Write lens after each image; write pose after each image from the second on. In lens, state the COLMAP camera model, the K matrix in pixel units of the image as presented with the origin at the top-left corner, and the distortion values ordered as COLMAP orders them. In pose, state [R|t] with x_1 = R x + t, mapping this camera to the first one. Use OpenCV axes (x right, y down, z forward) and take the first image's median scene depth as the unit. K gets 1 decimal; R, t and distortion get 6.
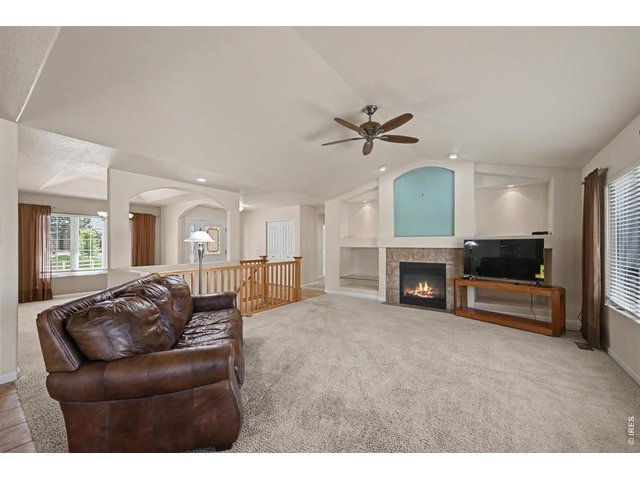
lens RADIAL K [[253.4, 0, 319.5], [0, 253.4, 241.2], [0, 0, 1]] dist [0.001927, 0.000255]
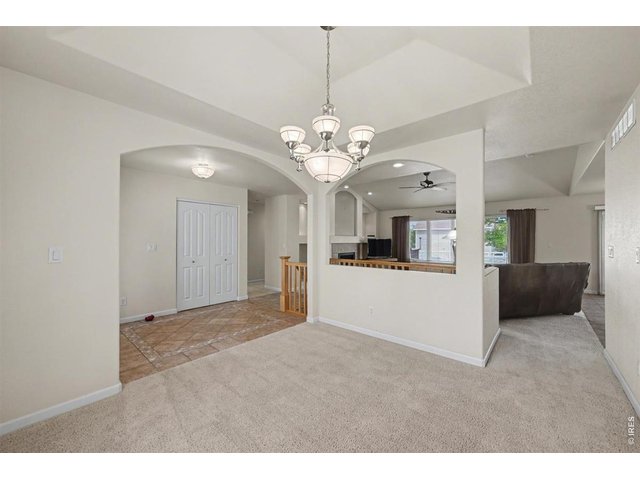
lens RADIAL K [[253.4, 0, 319.5], [0, 253.4, 241.2], [0, 0, 1]] dist [0.001927, 0.000255]
pose [[0.095095, -0.004403, 0.995458, -1.182620], [-0.009323, 0.999942, 0.005313, 0.006944], [-0.995425, -0.009786, 0.095049, 1.041798]]
